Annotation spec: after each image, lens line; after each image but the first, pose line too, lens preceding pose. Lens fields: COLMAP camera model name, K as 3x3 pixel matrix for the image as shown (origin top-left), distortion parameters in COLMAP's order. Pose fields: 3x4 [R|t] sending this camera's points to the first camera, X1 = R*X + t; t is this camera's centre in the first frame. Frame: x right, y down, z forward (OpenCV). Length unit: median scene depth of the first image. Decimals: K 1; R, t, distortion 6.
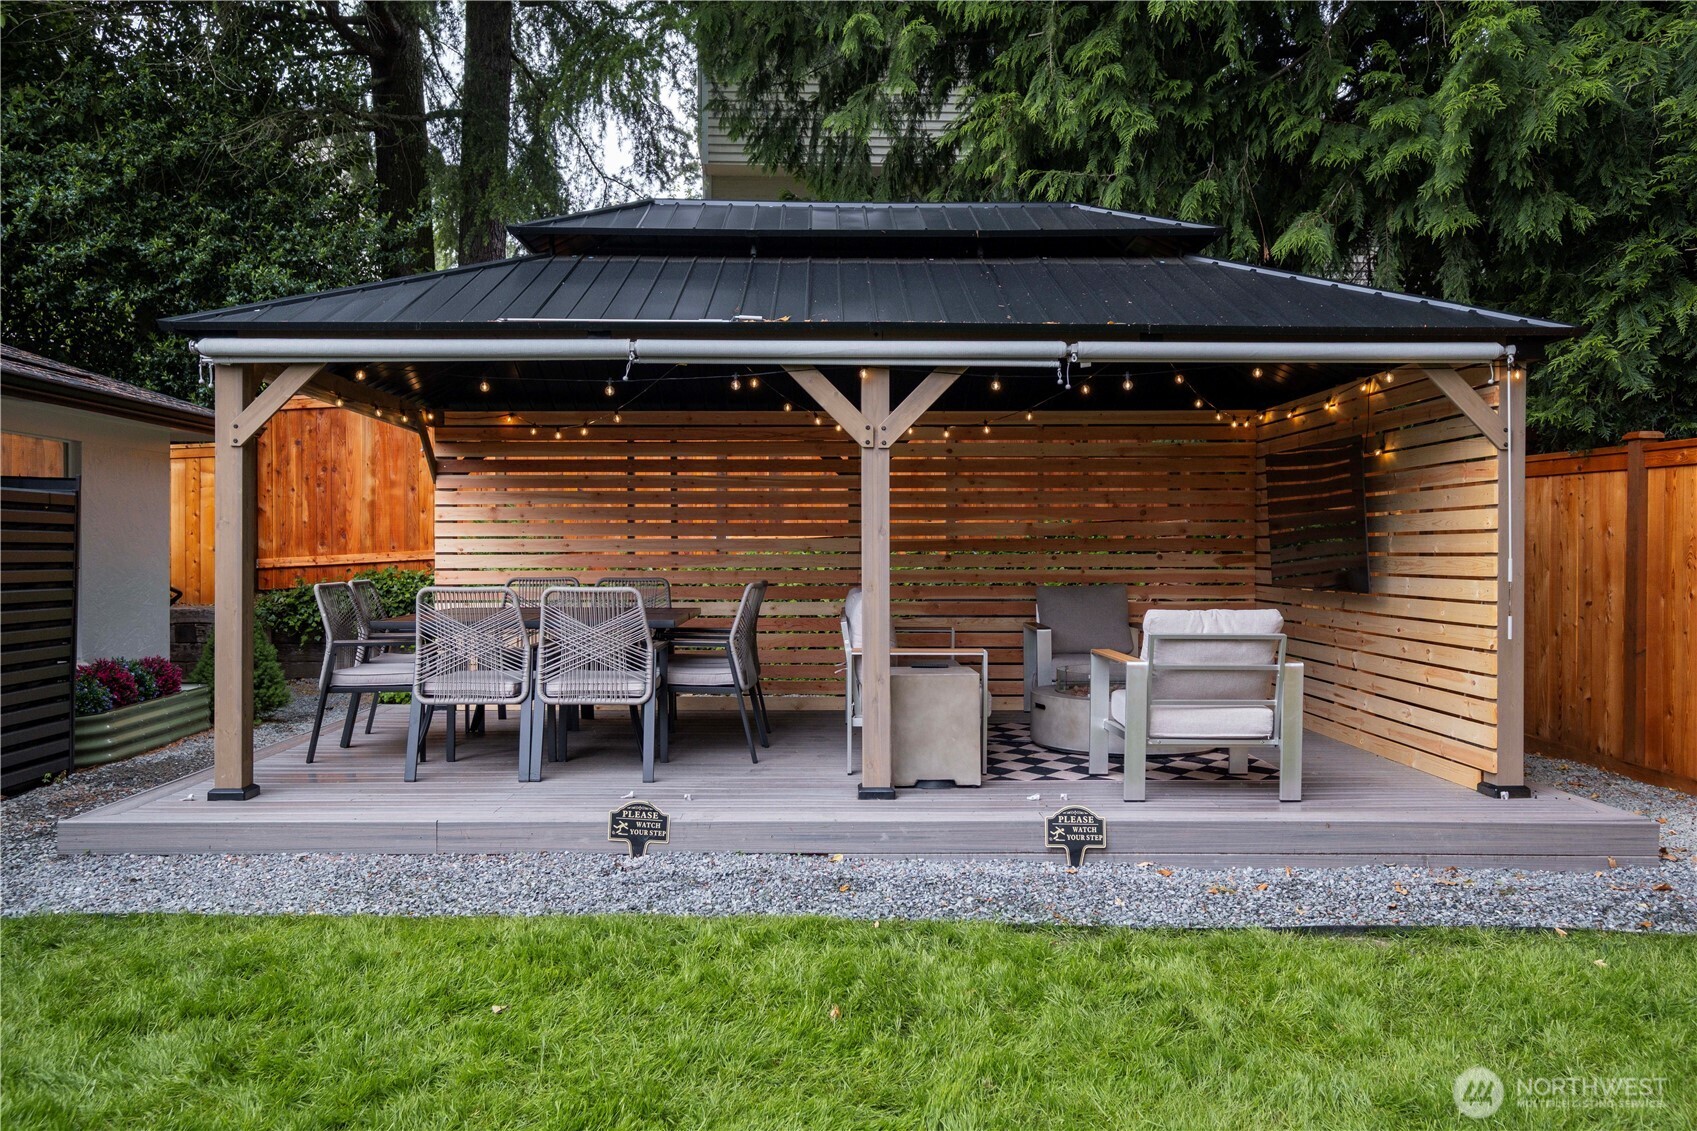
lens RADIAL K [[1346.4, 0, 848.5], [0, 1346.4, 565.5], [0, 0, 1]] dist [0.002502, 0.009992]
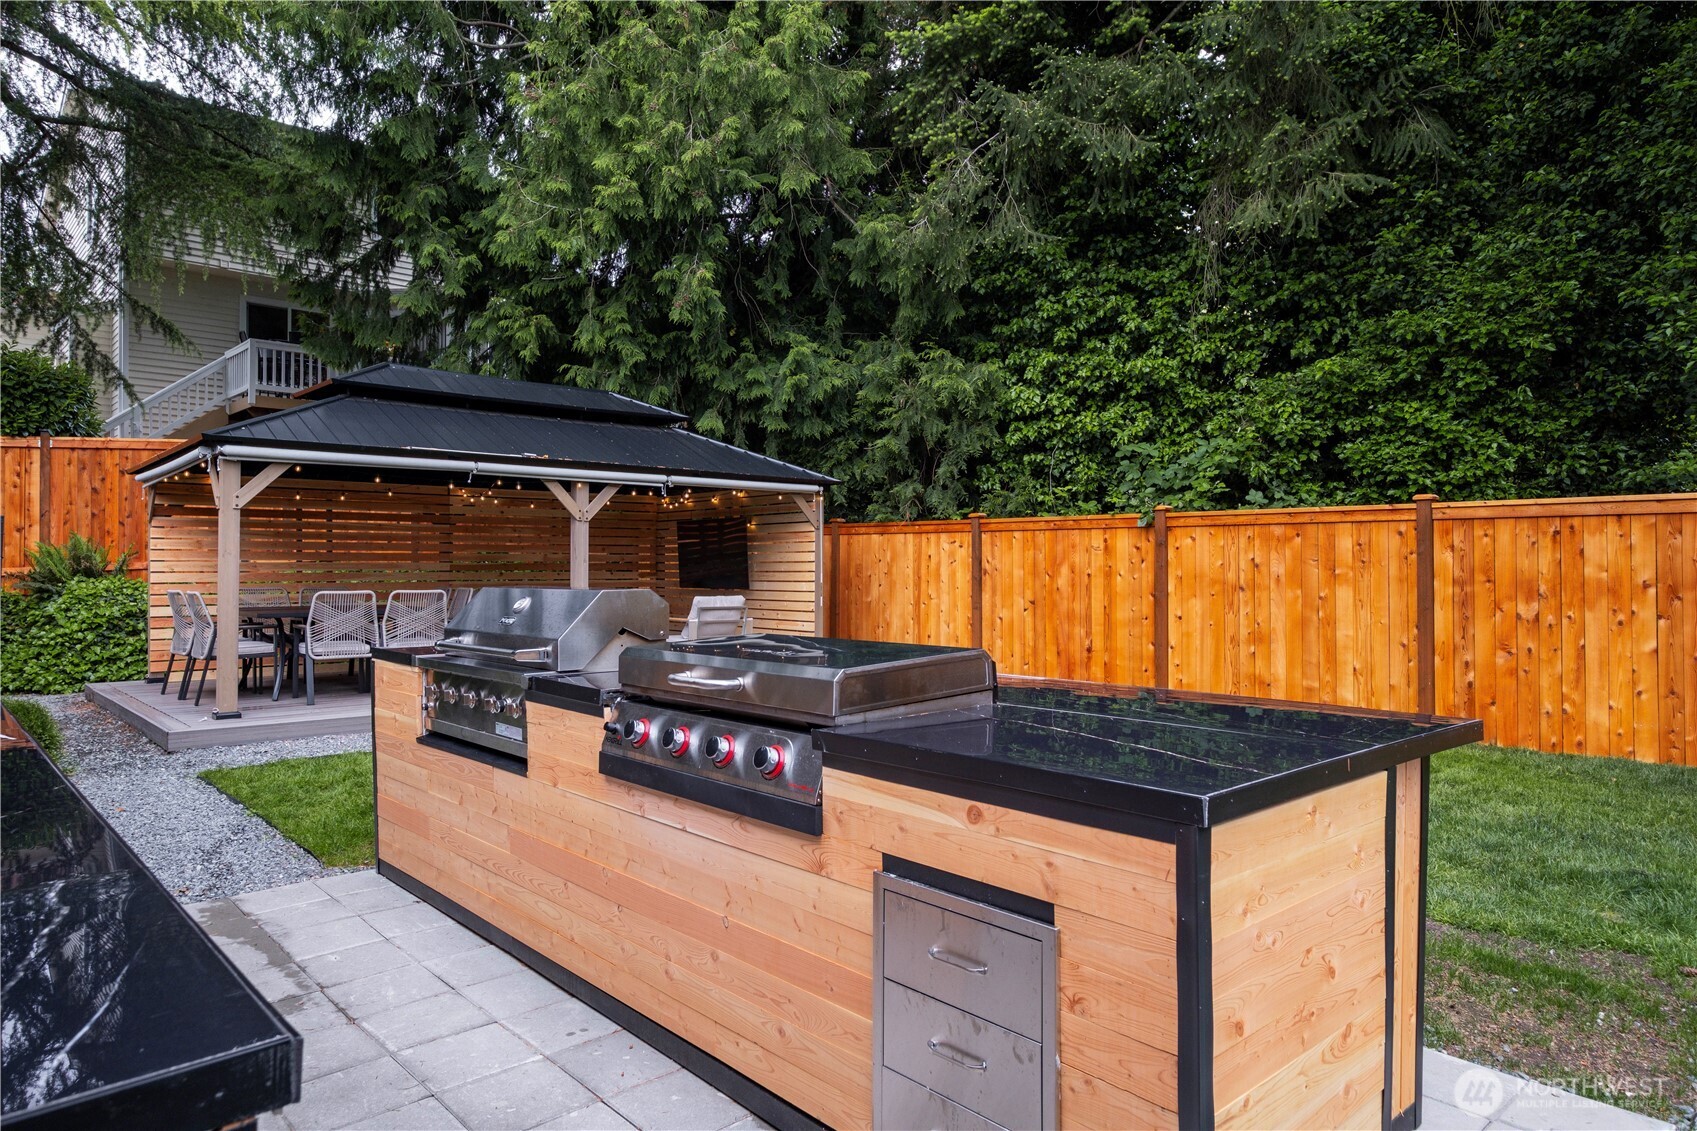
lens RADIAL K [[1060.3, 0, 848.5], [0, 1060.3, 565.5], [0, 0, 1]] dist [0.001876, 0.002845]
pose [[0.762450, 0.002504, 0.647043, -0.617390], [0.006445, 0.999914, -0.011465, 0.002763], [-0.647015, 0.012911, 0.762368, -0.436894]]
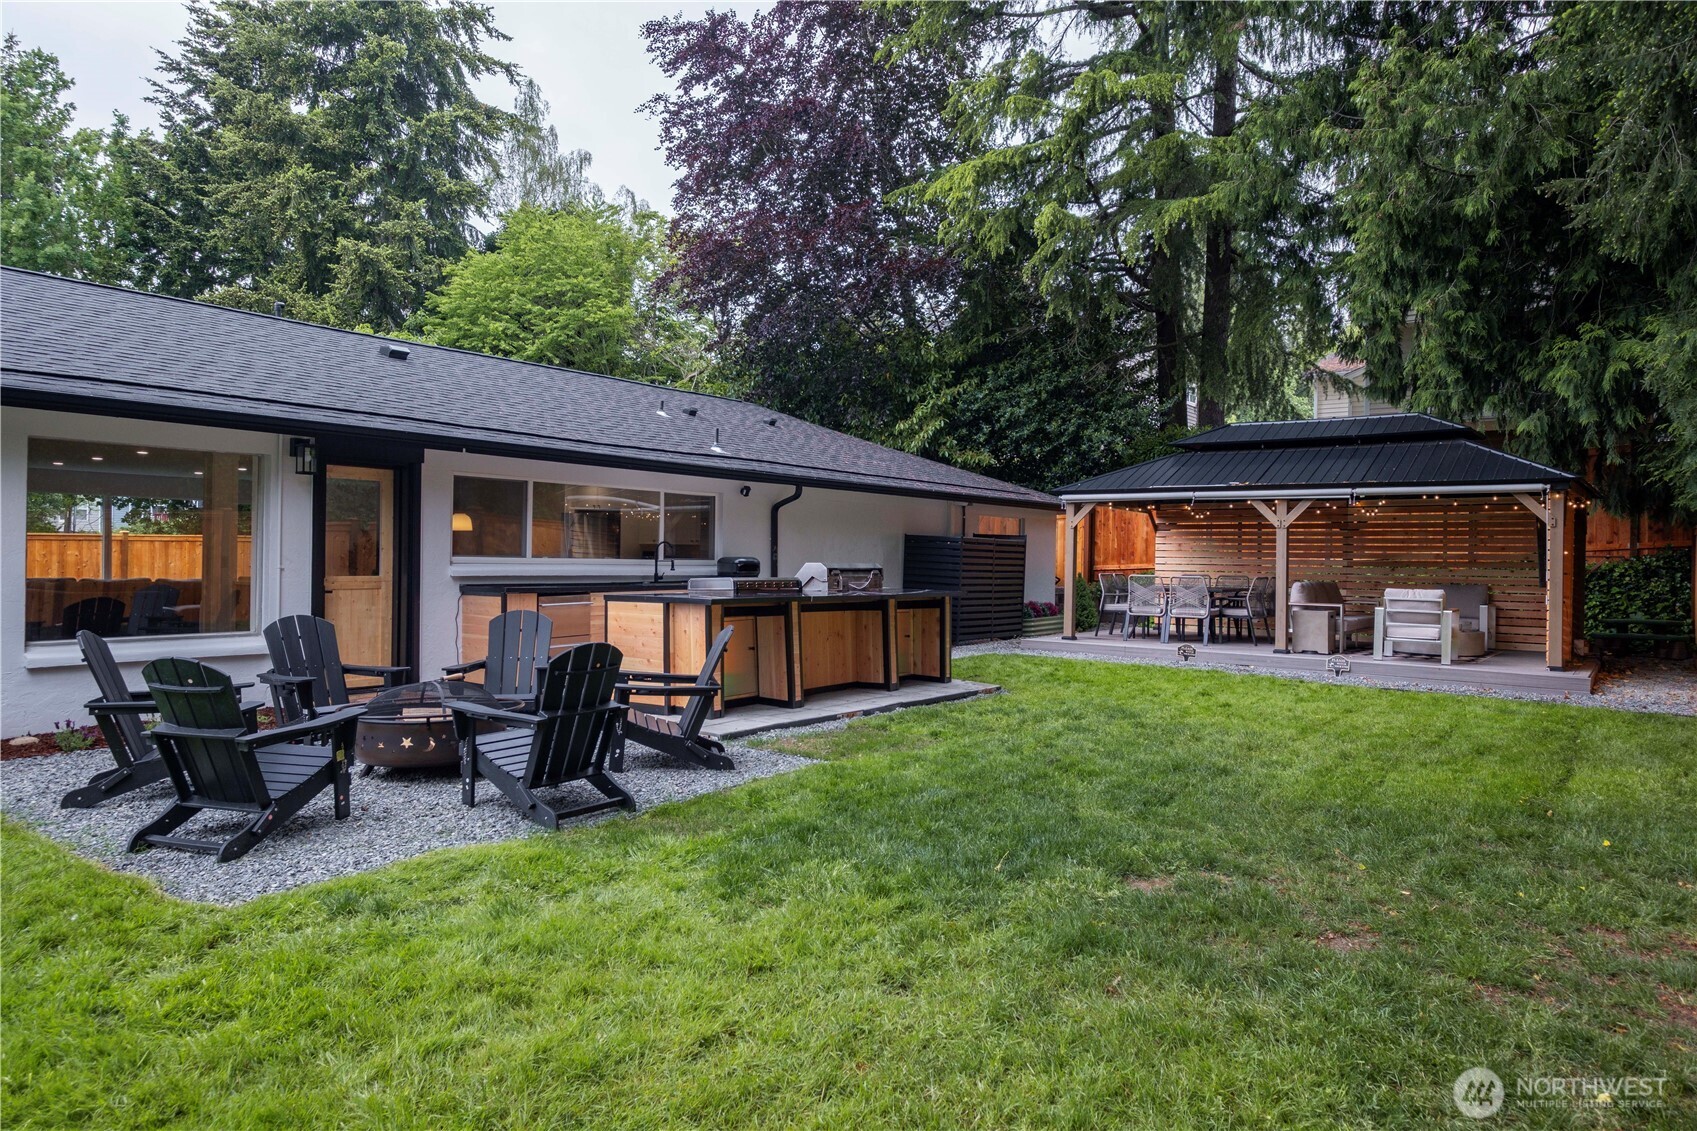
lens RADIAL K [[1088.2, 0, 848.5], [0, 1088.2, 565.5], [0, 0, 1]] dist [-0.002452, -0.001436]
pose [[0.788498, 0.017015, -0.614801, 0.591918], [-0.022910, 0.999736, -0.001715, 0.012765], [0.614610, 0.015438, 0.788680, -1.123240]]
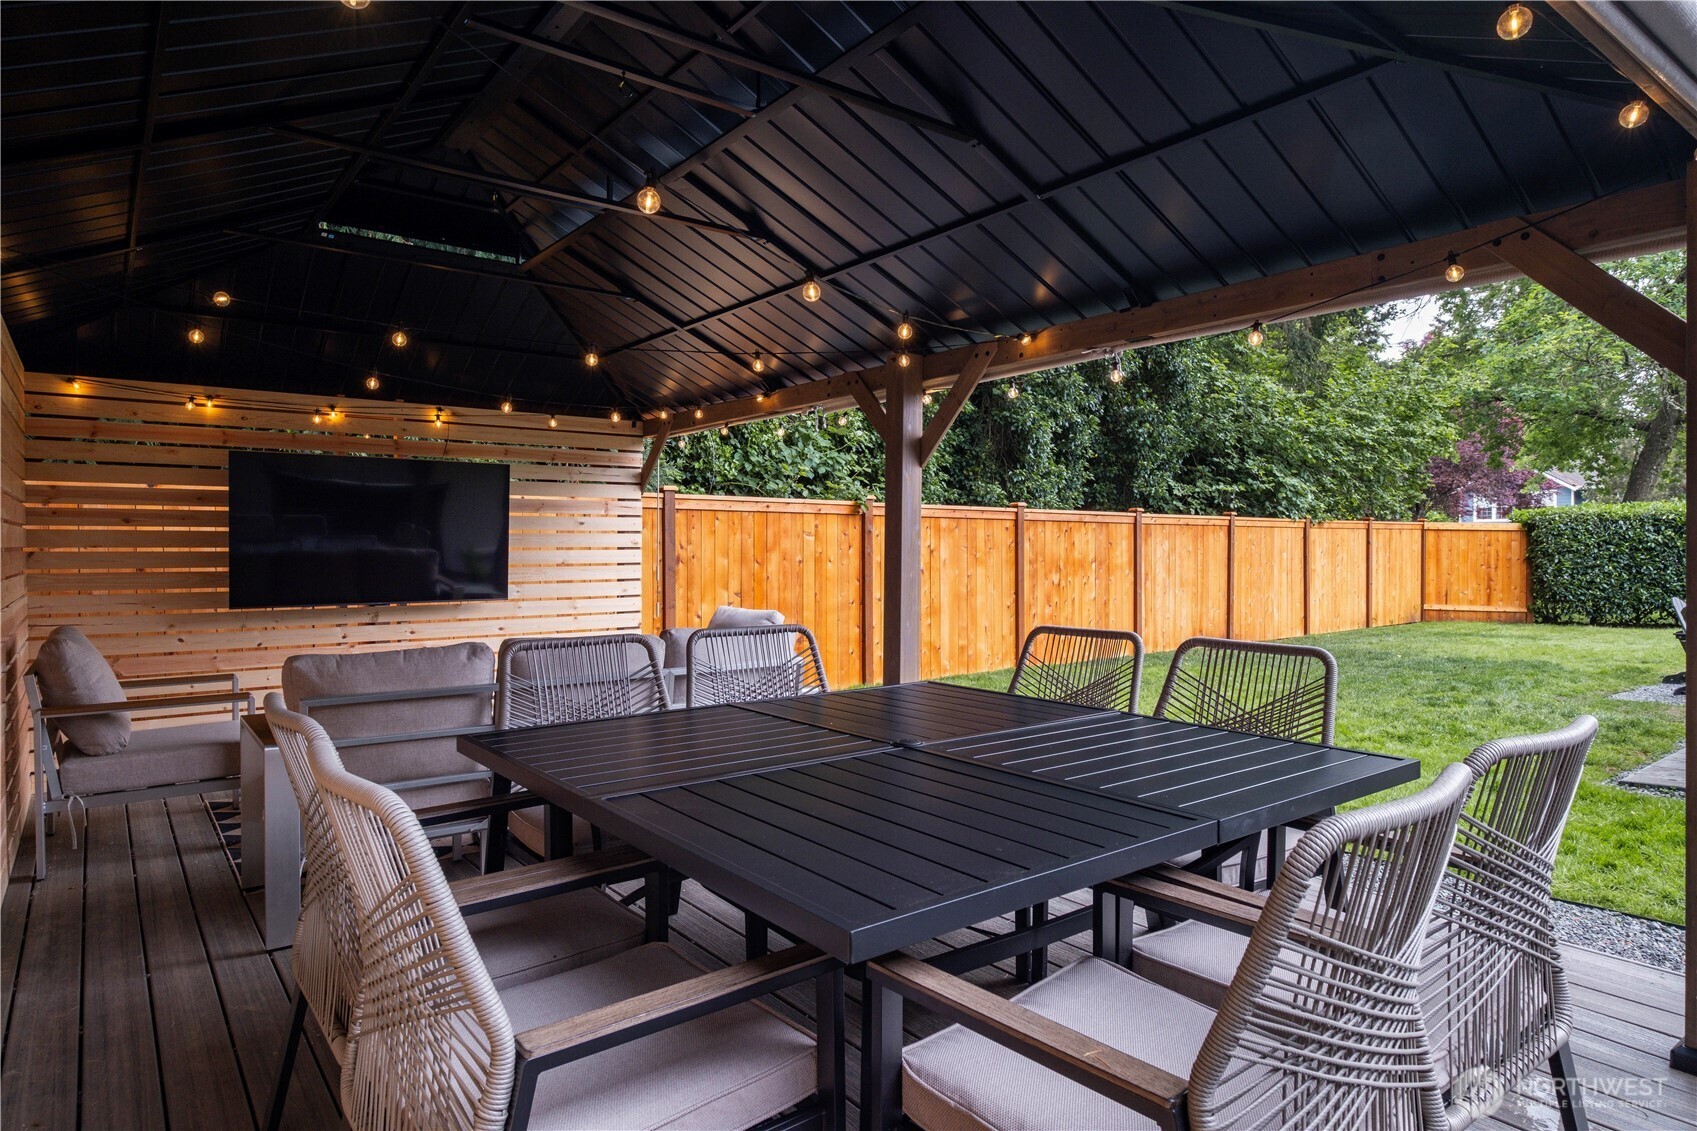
lens RADIAL K [[971.3, 0, 810.0], [0, 971.3, 555.8], [0, 0, 1]] dist [-0.019788, 0.018518]
pose [[-0.563696, -0.005820, 0.825962, -0.473761], [0.013045, 0.999788, 0.015947, -0.029093], [-0.825879, 0.019764, -0.563500, 1.269558]]
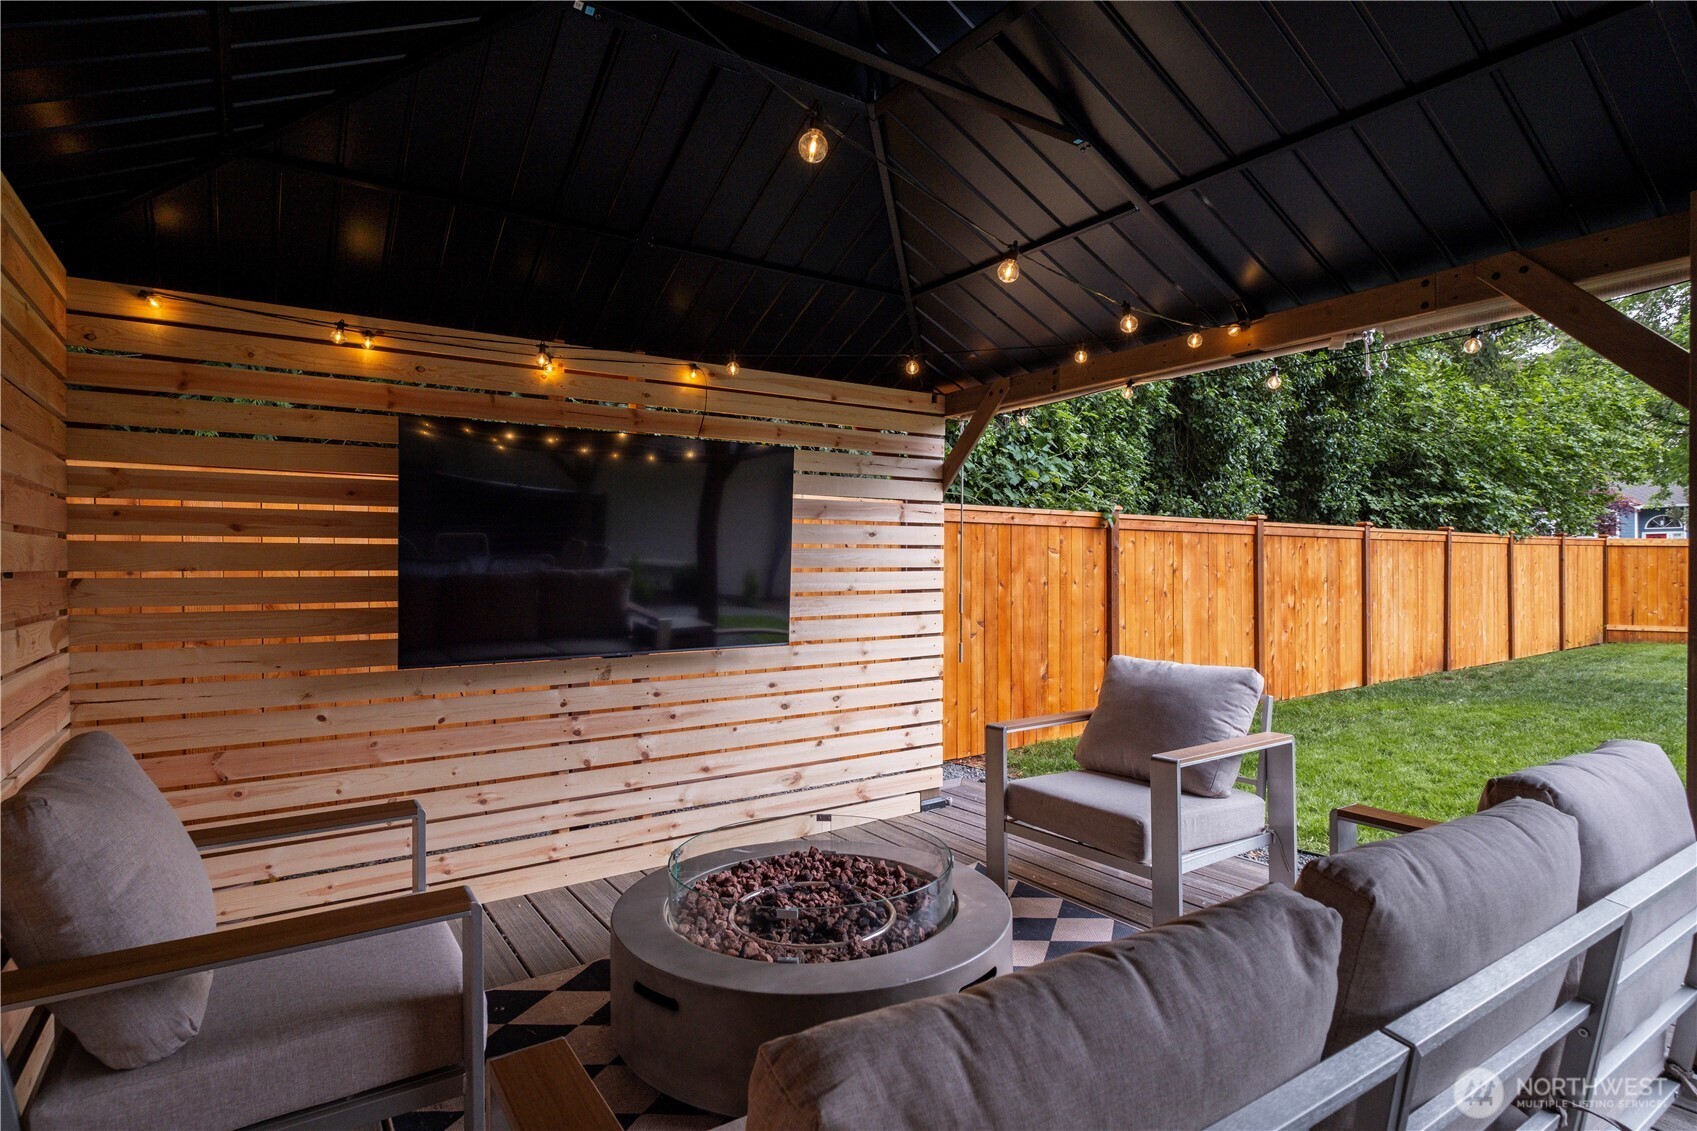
lens RADIAL K [[871.4, 0, 848.5], [0, 871.4, 565.5], [0, 0, 1]] dist [-0.002783, 0.000719]
pose [[-0.535672, 0.003550, 0.844419, -0.088713], [0.016052, 0.999853, 0.005979, -0.030750], [-0.844273, 0.016757, -0.535651, 1.261042]]
